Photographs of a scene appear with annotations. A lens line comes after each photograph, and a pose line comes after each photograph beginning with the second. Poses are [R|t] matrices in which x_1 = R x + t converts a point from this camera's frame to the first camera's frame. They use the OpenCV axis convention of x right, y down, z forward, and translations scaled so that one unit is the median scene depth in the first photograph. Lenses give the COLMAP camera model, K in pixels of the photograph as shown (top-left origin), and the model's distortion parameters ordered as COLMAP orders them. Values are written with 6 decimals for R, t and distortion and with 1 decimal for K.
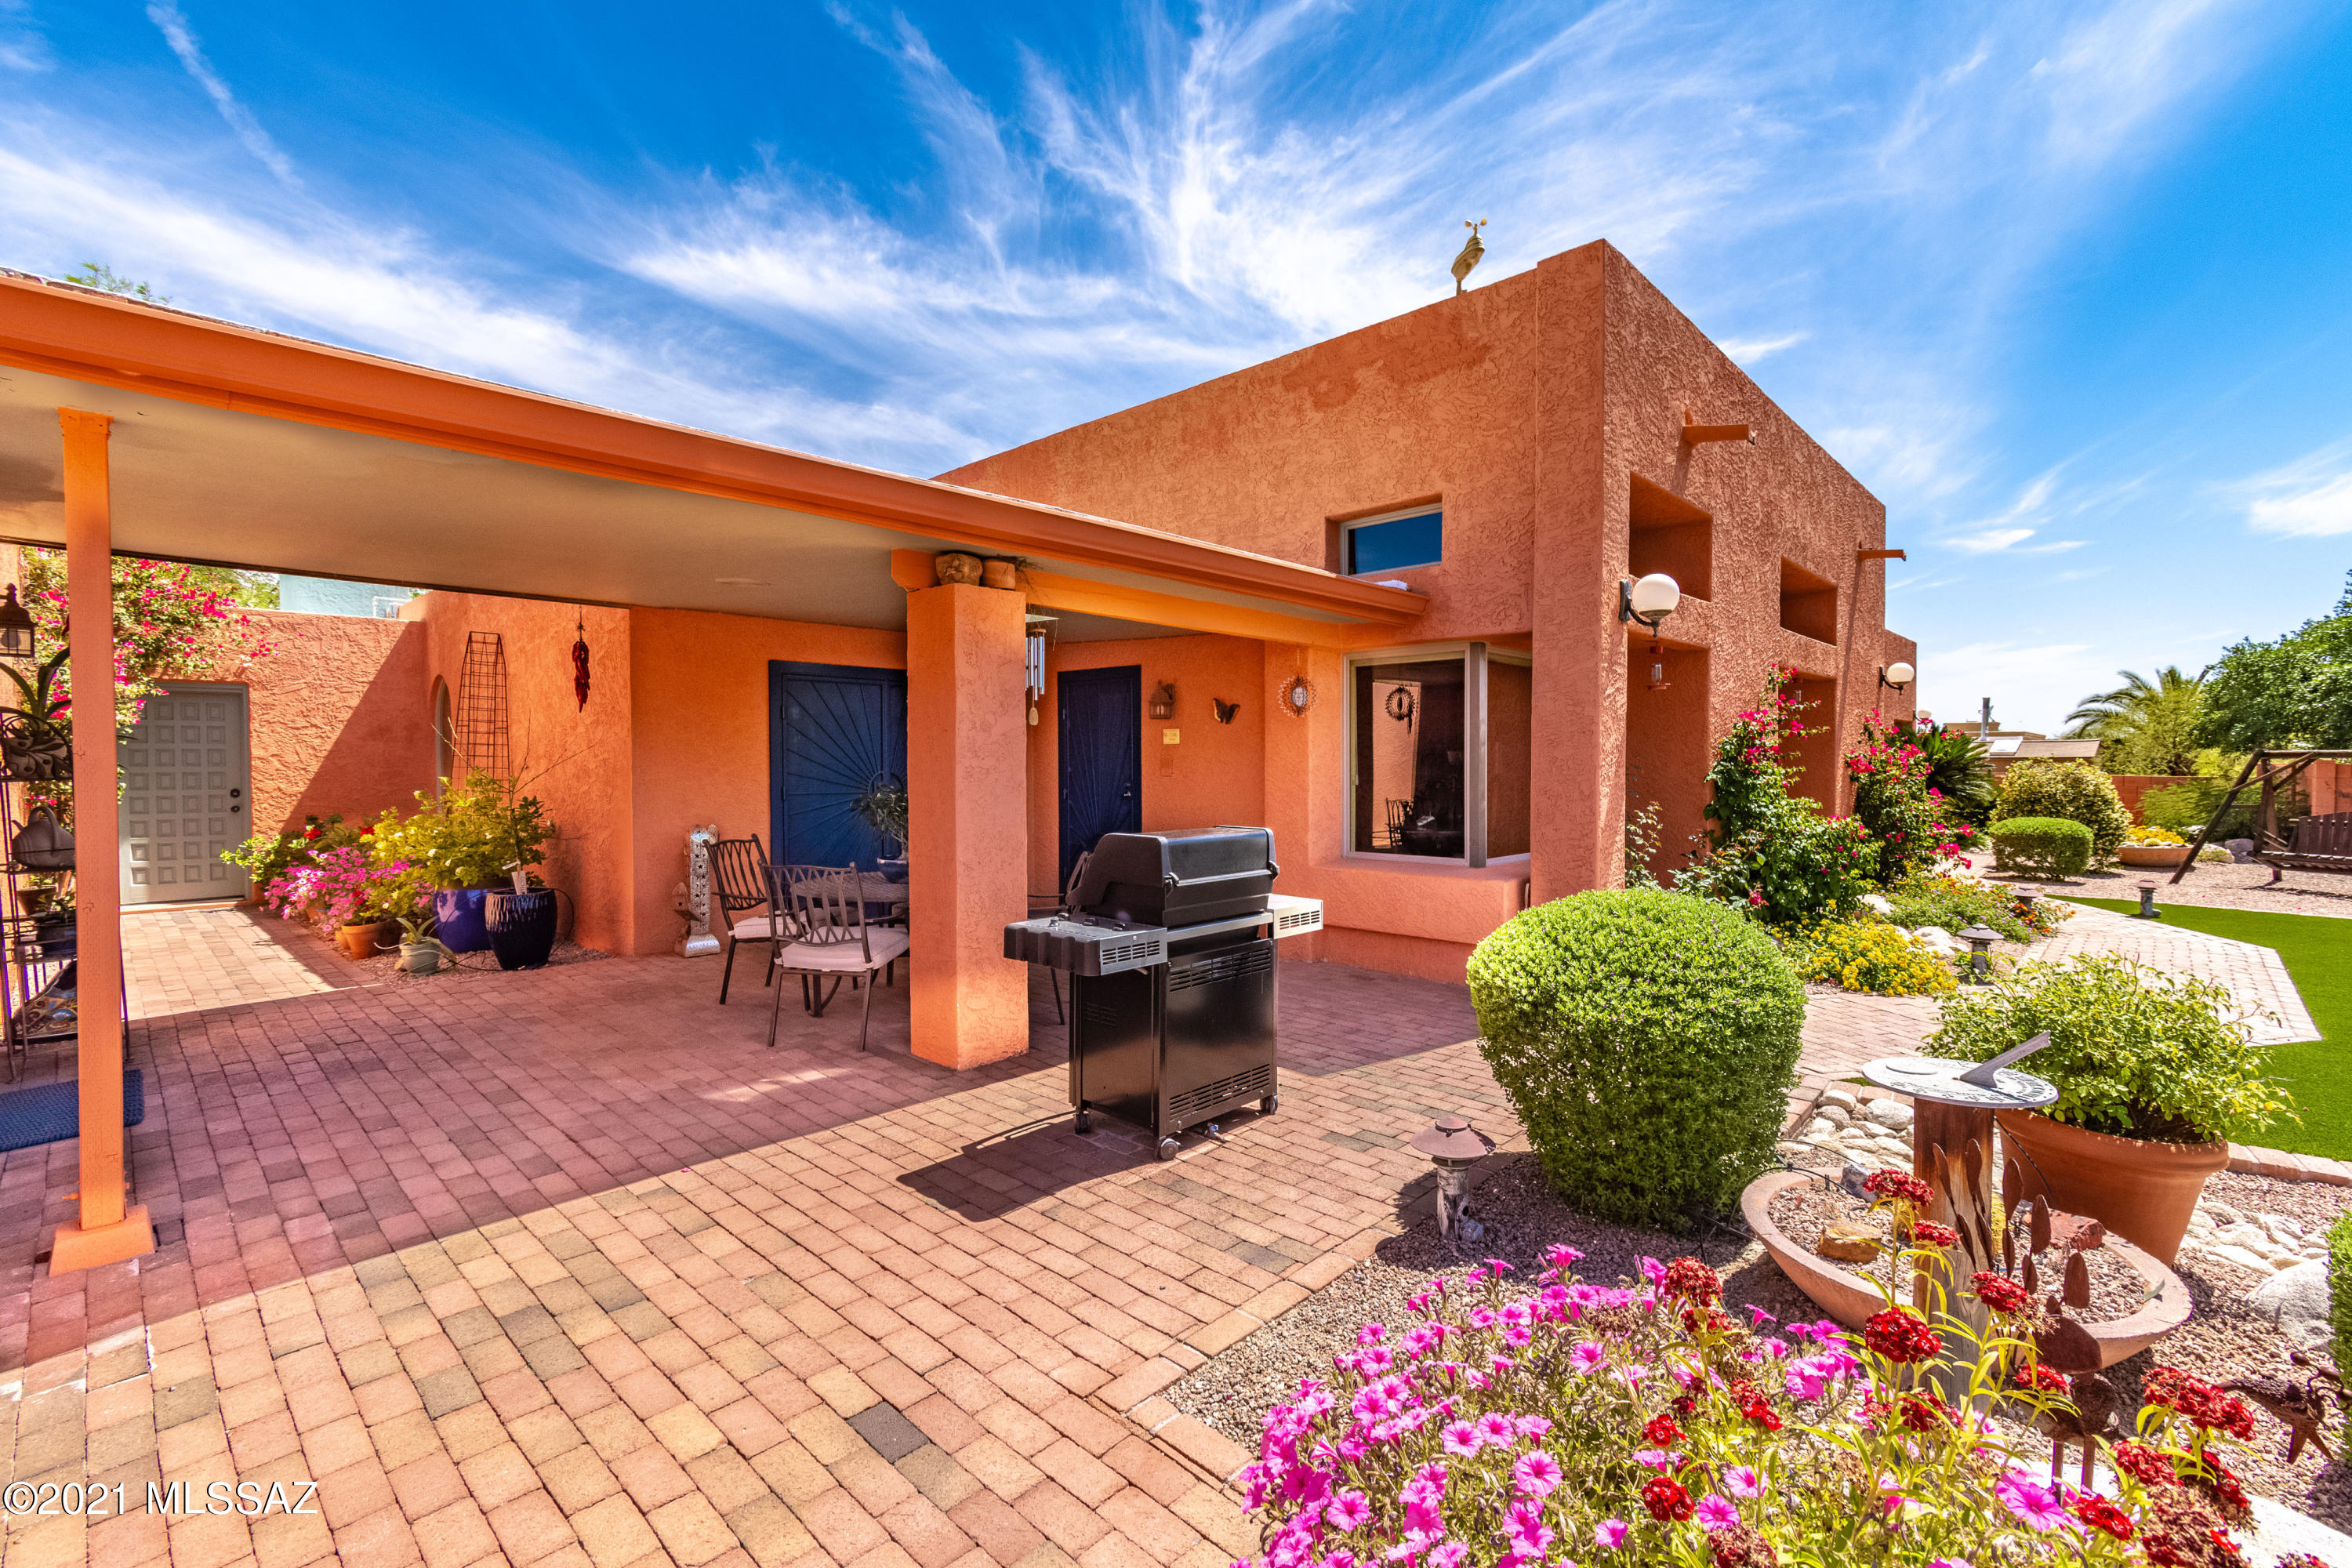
lens RADIAL K [[1035.6, 0, 1191.9], [0, 1035.6, 785.1], [0, 0, 1]] dist [0.001797, -0.000450]
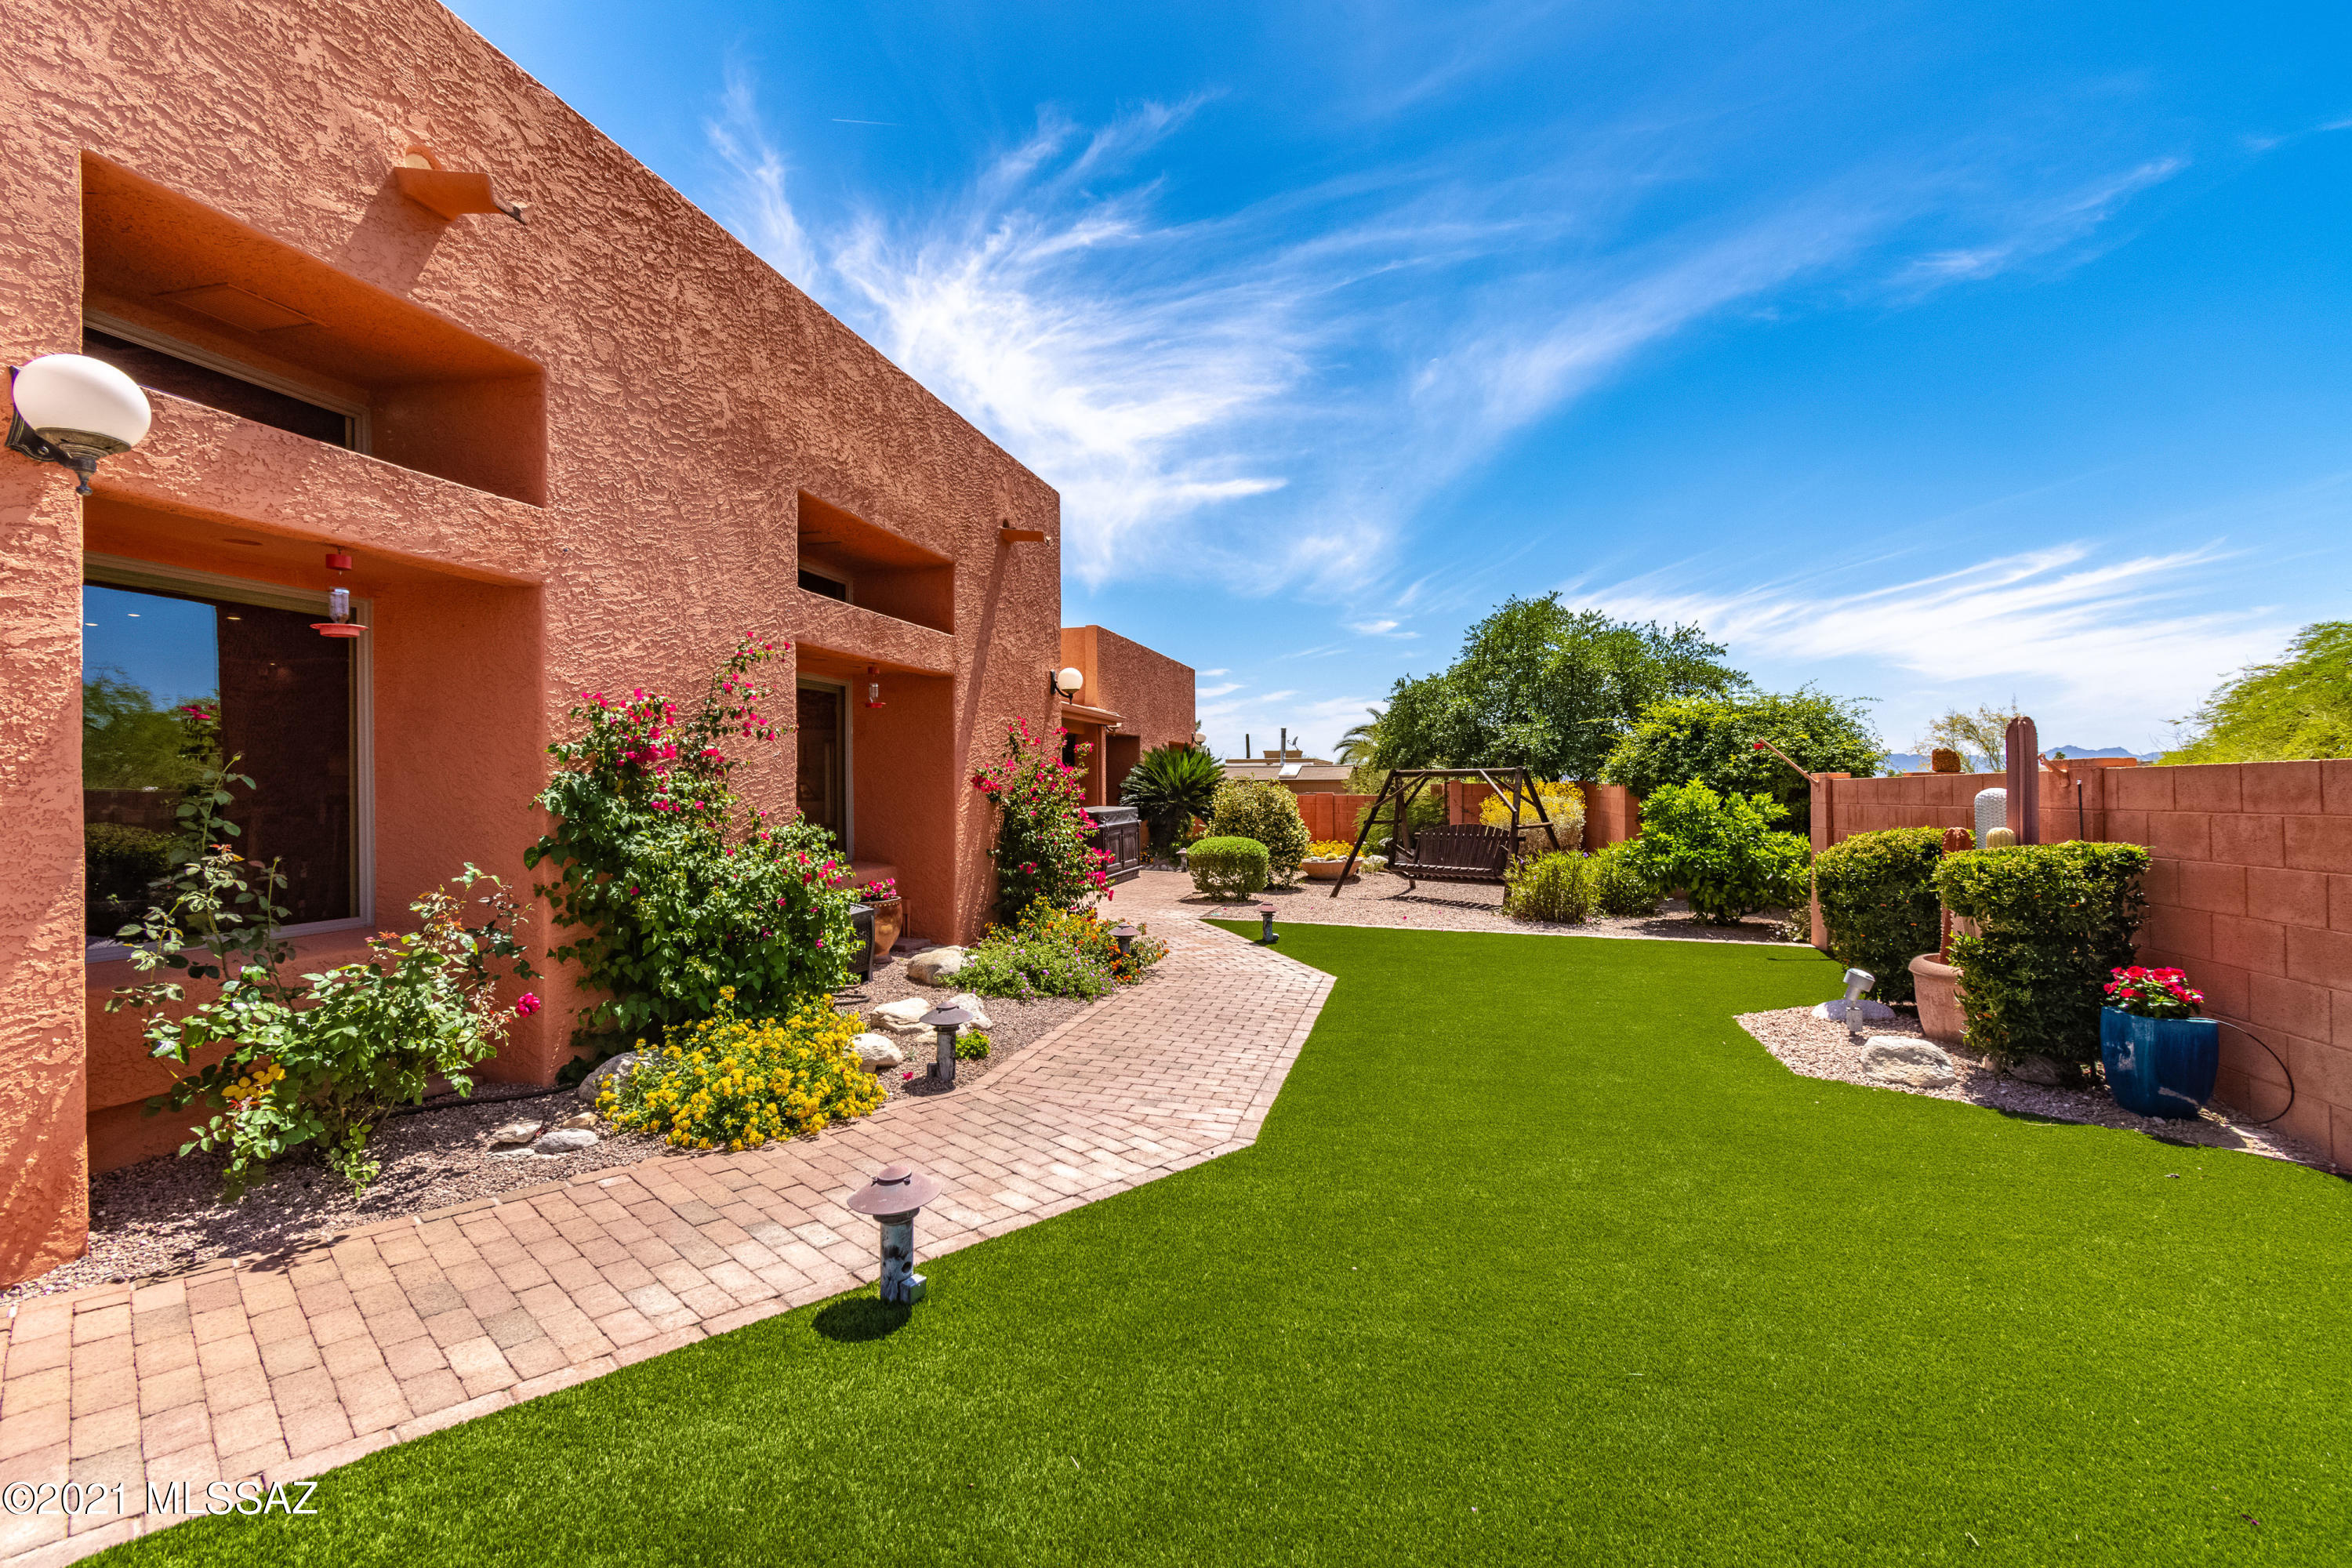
lens RADIAL K [[1035.6, 0, 1191.9], [0, 1035.6, 785.1], [0, 0, 1]] dist [0.001797, -0.000450]
pose [[0.865826, -0.001073, 0.500343, 0.518081], [0.012808, 0.999718, -0.020019, 0.002345], [-0.500180, 0.023741, 0.865596, 0.284585]]
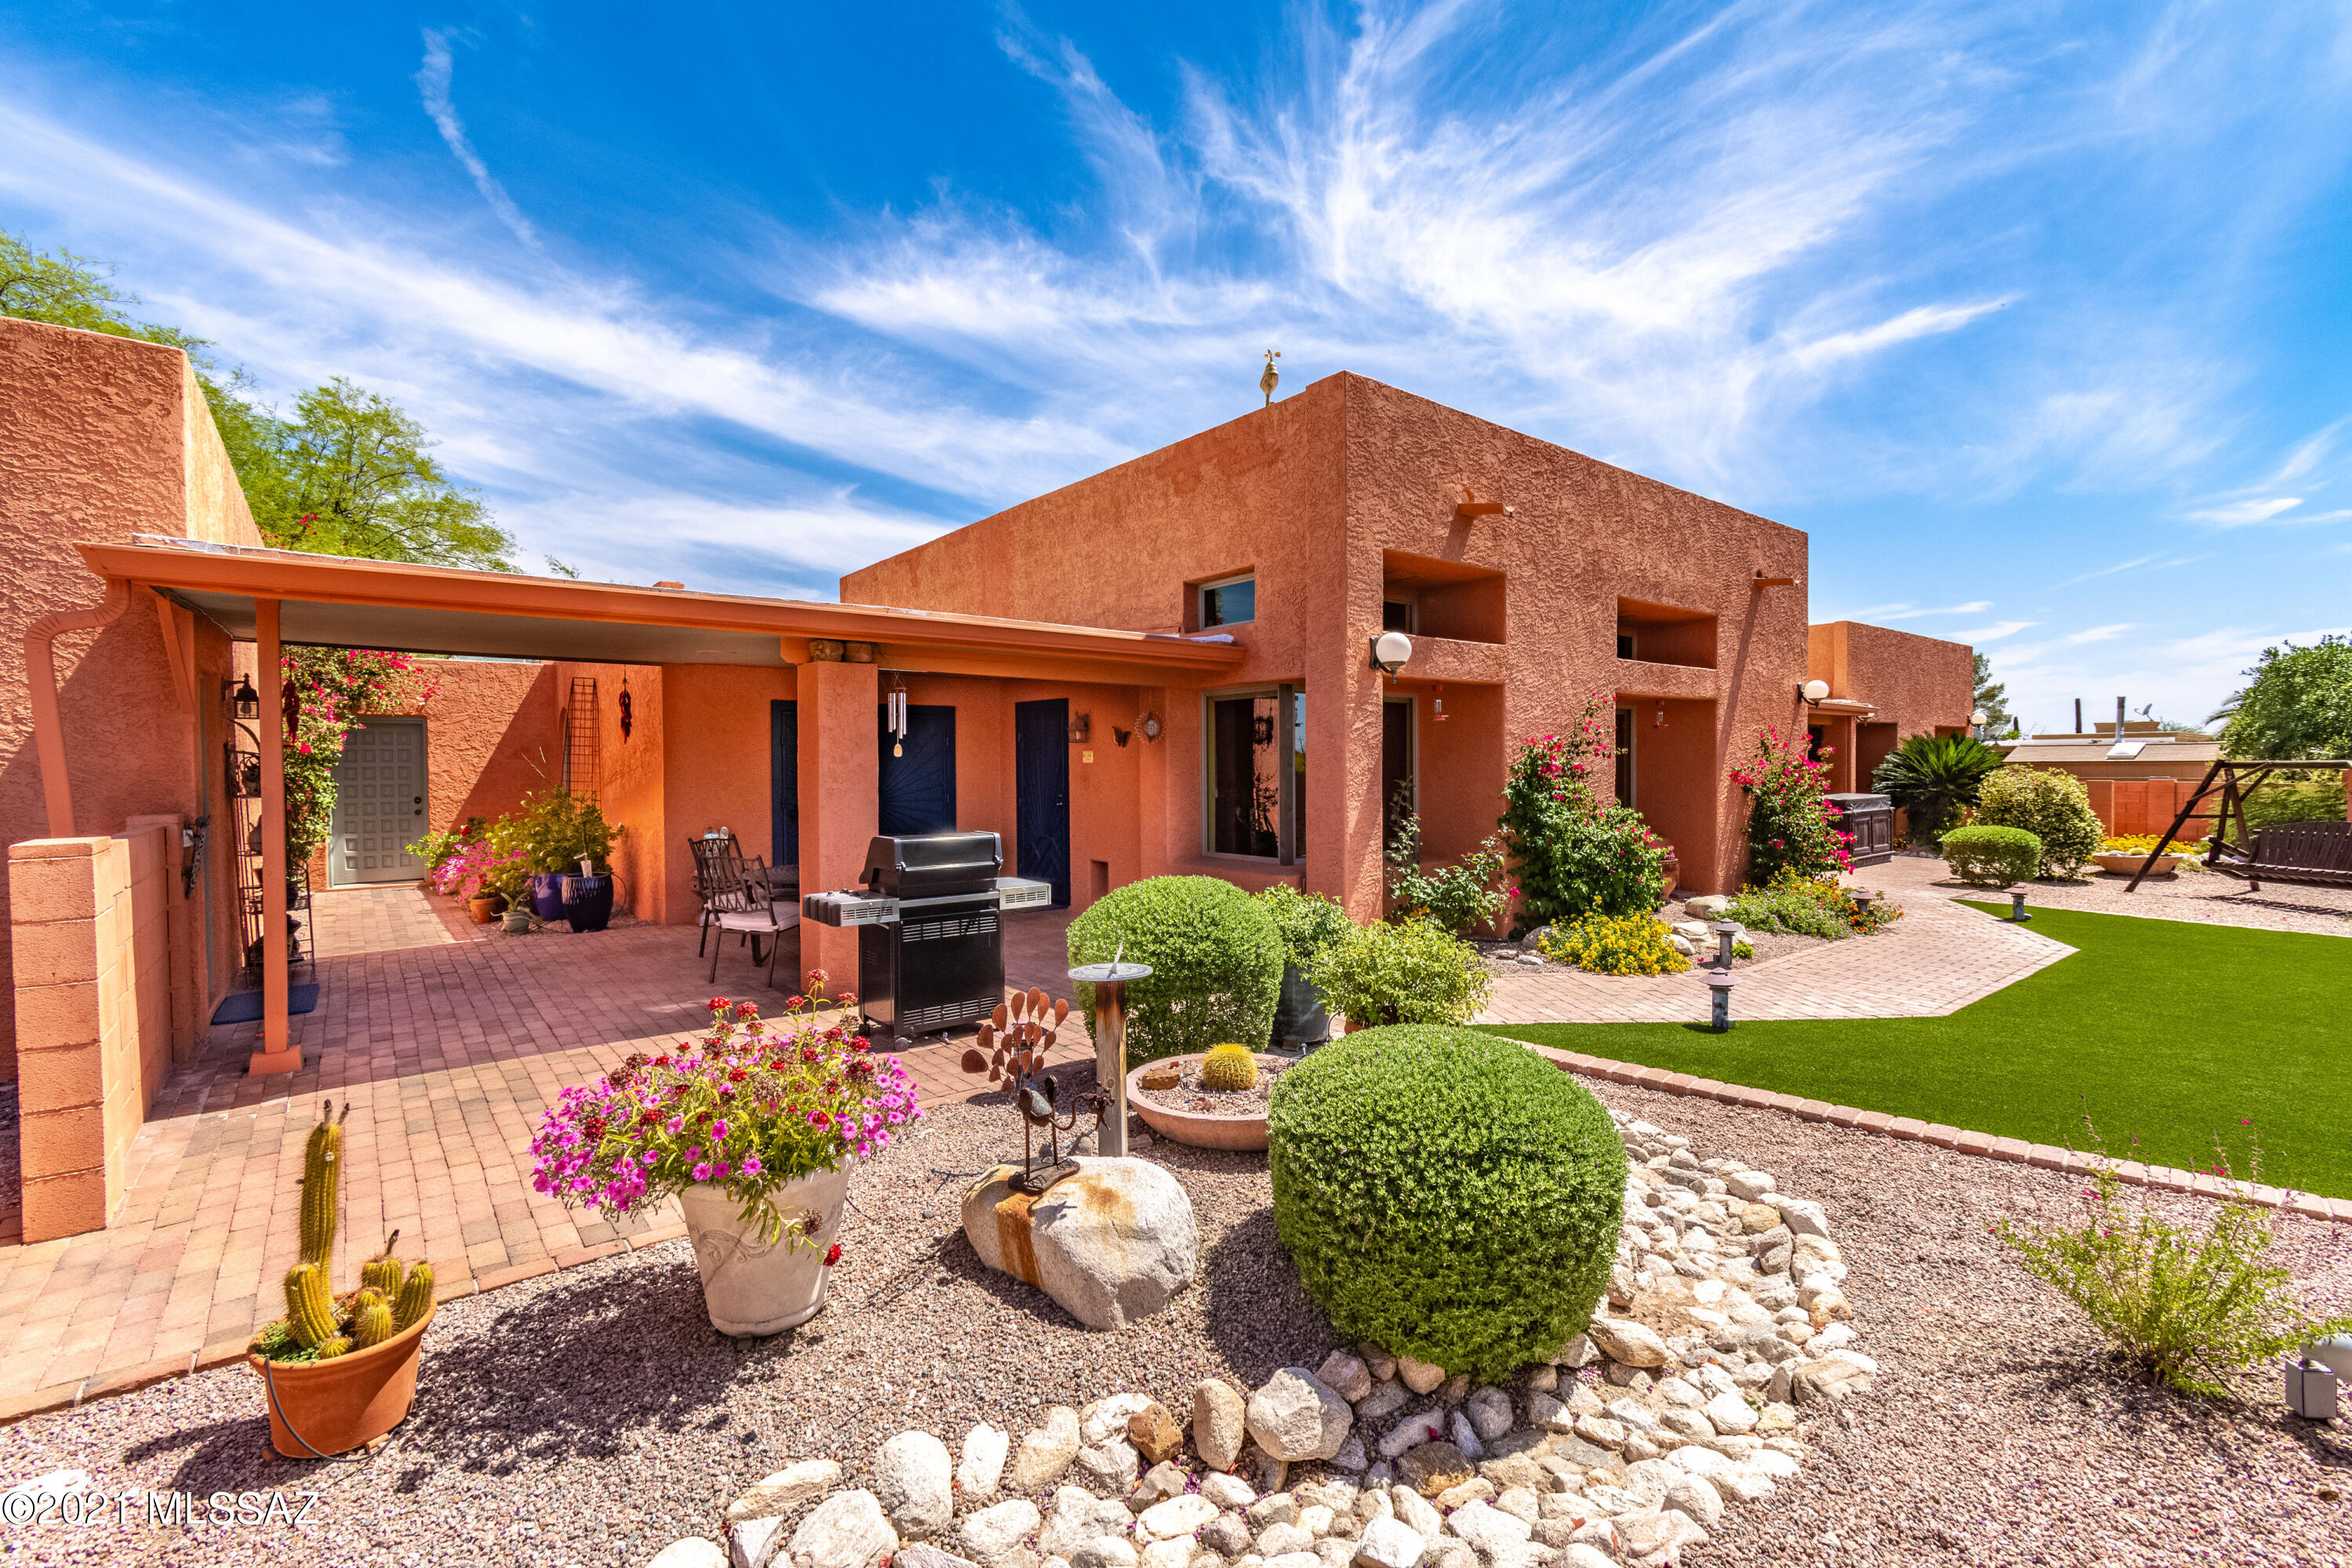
lens RADIAL K [[1035.6, 0, 1191.9], [0, 1035.6, 785.1], [0, 0, 1]] dist [0.001797, -0.000450]
pose [[0.990830, 0.000229, -0.135113, 0.301382], [-0.000462, 0.999998, -0.001694, -0.012960], [0.135112, 0.001740, 0.990829, -0.222744]]
